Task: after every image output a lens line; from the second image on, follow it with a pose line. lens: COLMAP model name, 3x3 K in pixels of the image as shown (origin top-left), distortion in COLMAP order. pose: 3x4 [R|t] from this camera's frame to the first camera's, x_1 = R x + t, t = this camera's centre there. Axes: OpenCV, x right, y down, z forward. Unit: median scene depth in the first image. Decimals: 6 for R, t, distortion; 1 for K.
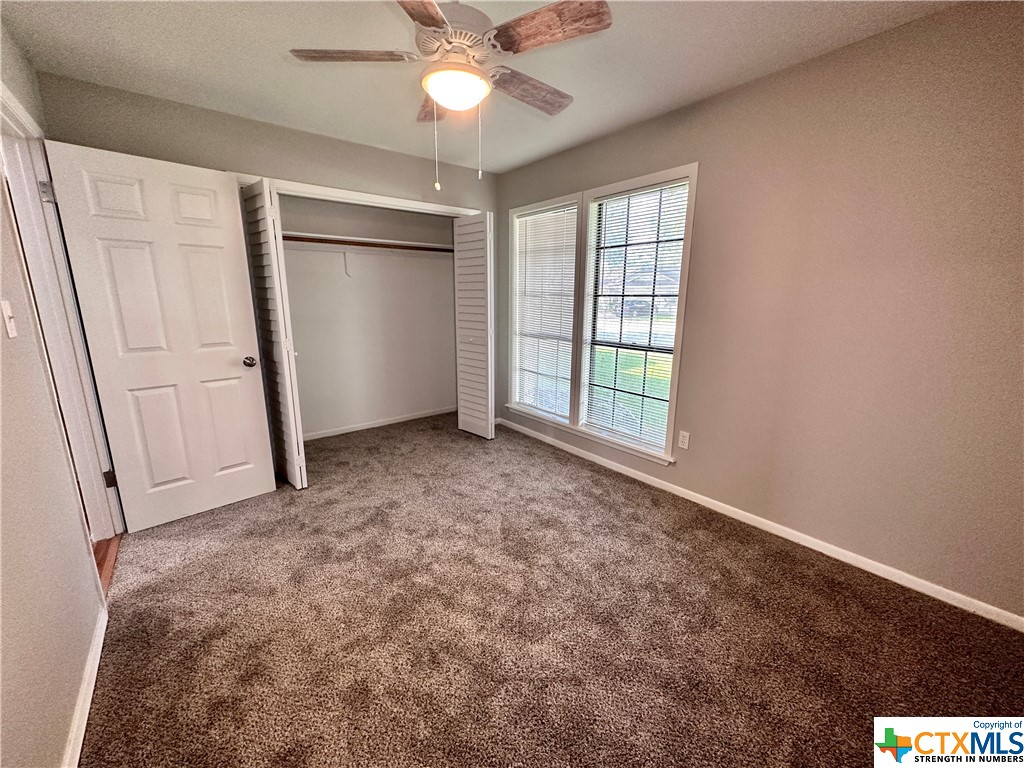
lens RADIAL K [[409.6, 0, 509.4], [0, 409.6, 384.9], [0, 0, 1]] dist [-0.001633, -0.000196]
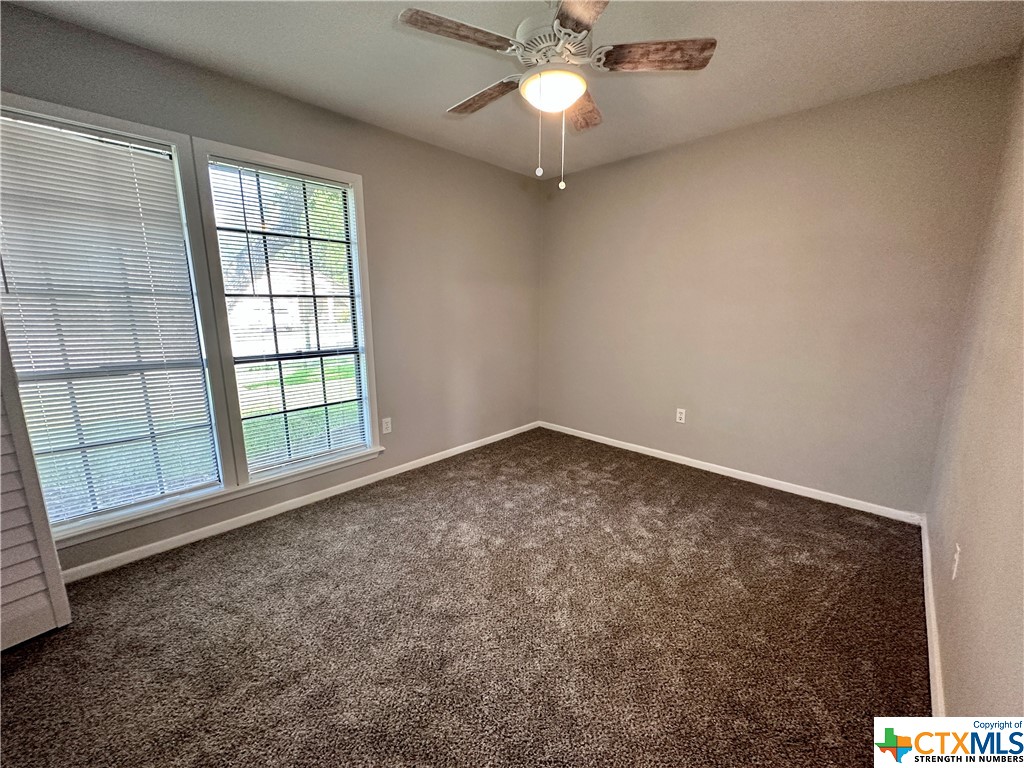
lens RADIAL K [[409.6, 0, 509.8], [0, 409.6, 383.6], [0, 0, 1]] dist [-0.001633, -0.000196]
pose [[-0.133061, -0.197574, 0.971215, -0.601430], [0.202707, 0.953790, 0.221800, -0.138036], [-0.970157, 0.226385, -0.086863, 0.656498]]
